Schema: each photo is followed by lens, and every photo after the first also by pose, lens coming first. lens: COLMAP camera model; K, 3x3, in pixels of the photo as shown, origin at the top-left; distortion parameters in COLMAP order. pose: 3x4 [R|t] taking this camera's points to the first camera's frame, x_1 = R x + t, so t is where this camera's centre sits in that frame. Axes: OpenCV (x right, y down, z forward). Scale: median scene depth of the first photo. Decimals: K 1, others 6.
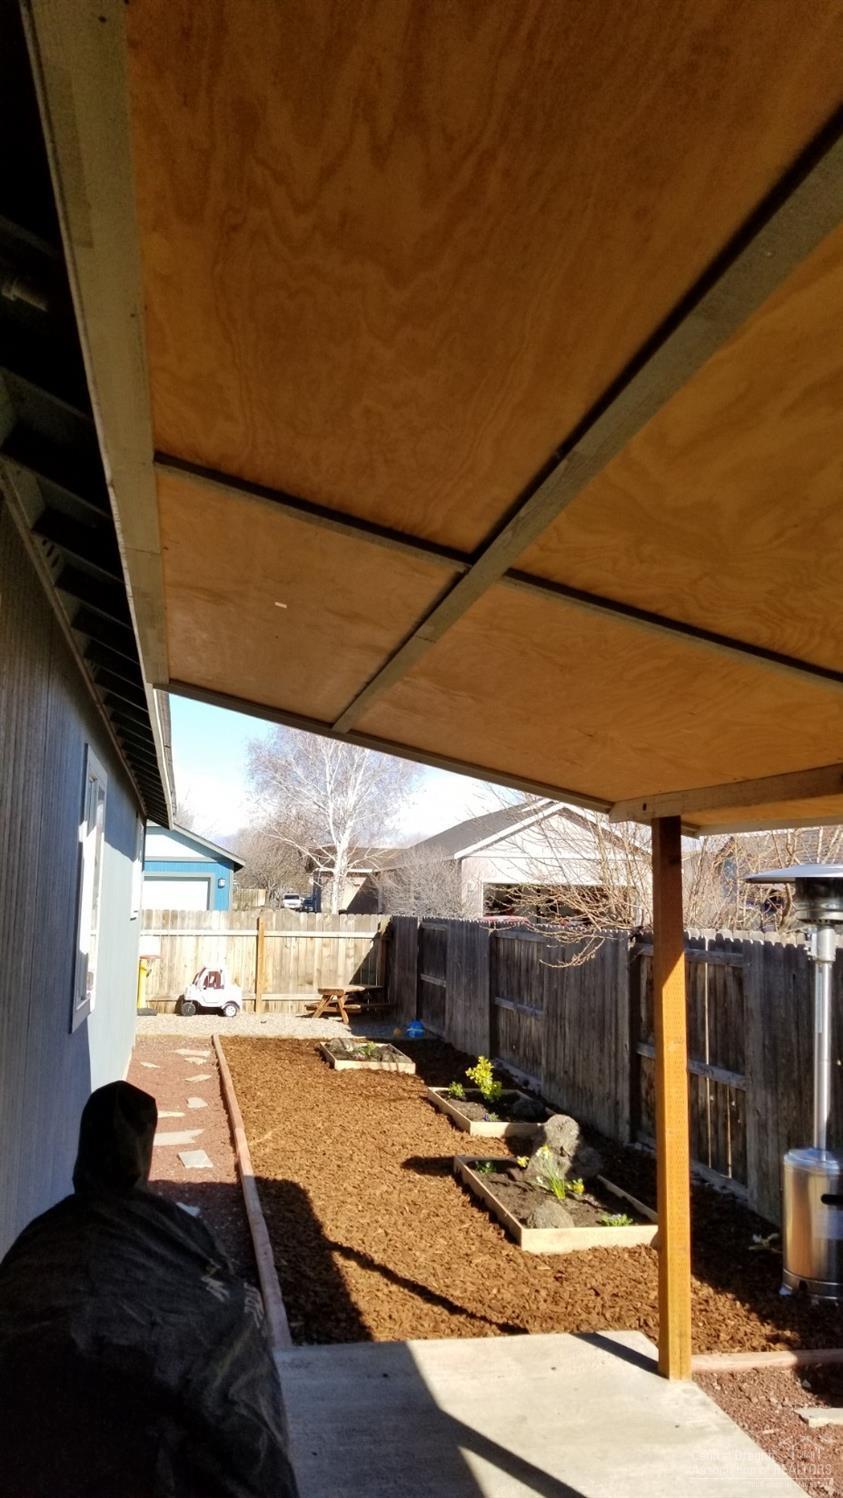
lens RADIAL K [[1161.8, 0, 421.5], [0, 1161.8, 749.0], [0, 0, 1]] dist [0.126607, -0.285881]
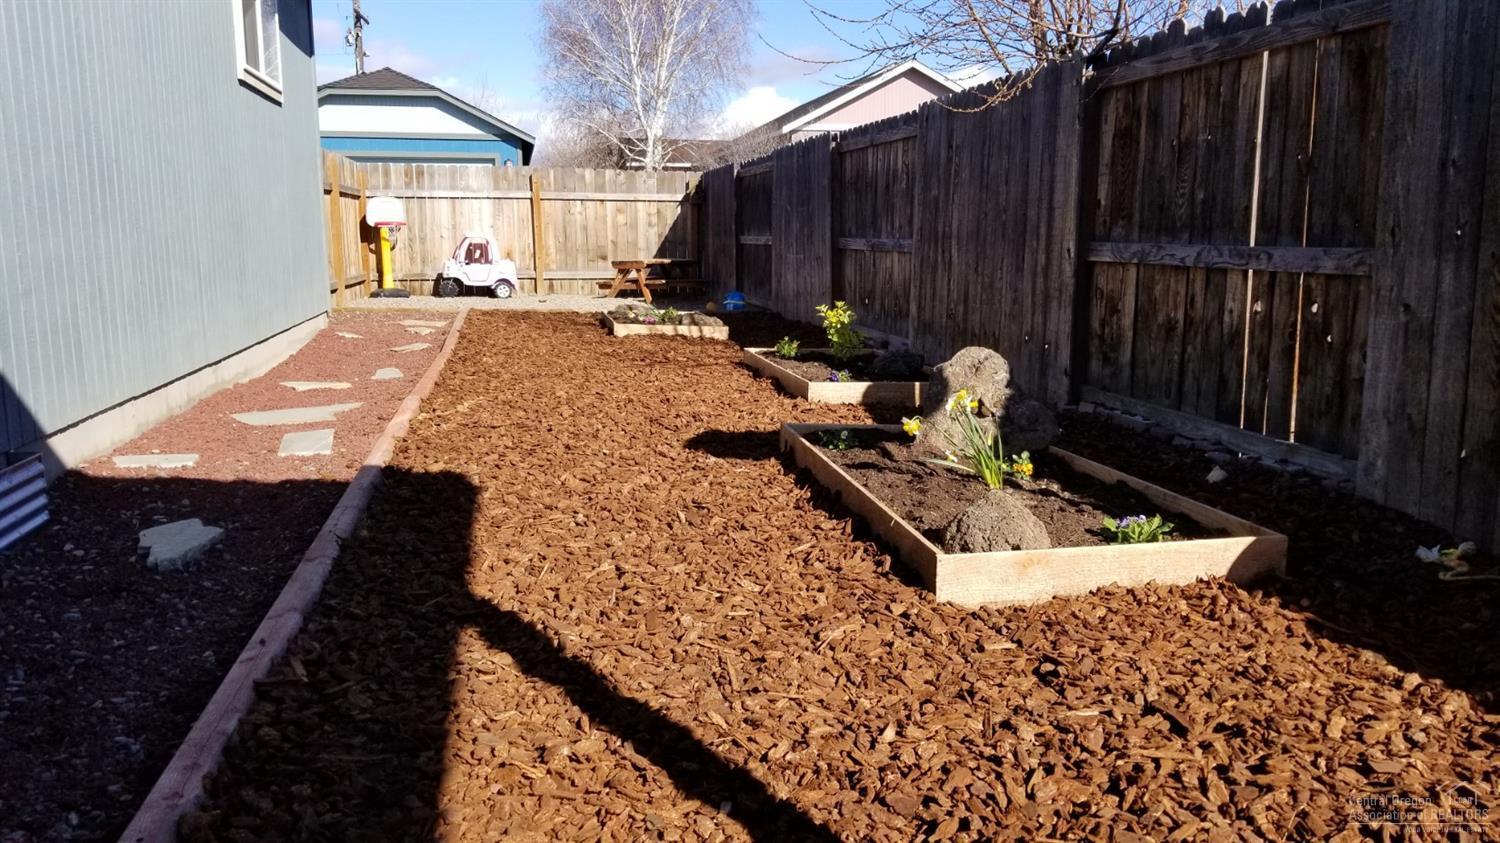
lens RADIAL K [[1163.3, 0, 791.8], [0, 1163.3, 420.4], [0, 0, 1]] dist [0.126607, -0.285881]
pose [[0.999218, -0.027021, 0.028861, 0.015944], [0.017485, 0.956747, 0.290395, 0.166800], [-0.035459, -0.289663, 0.956472, 0.428826]]
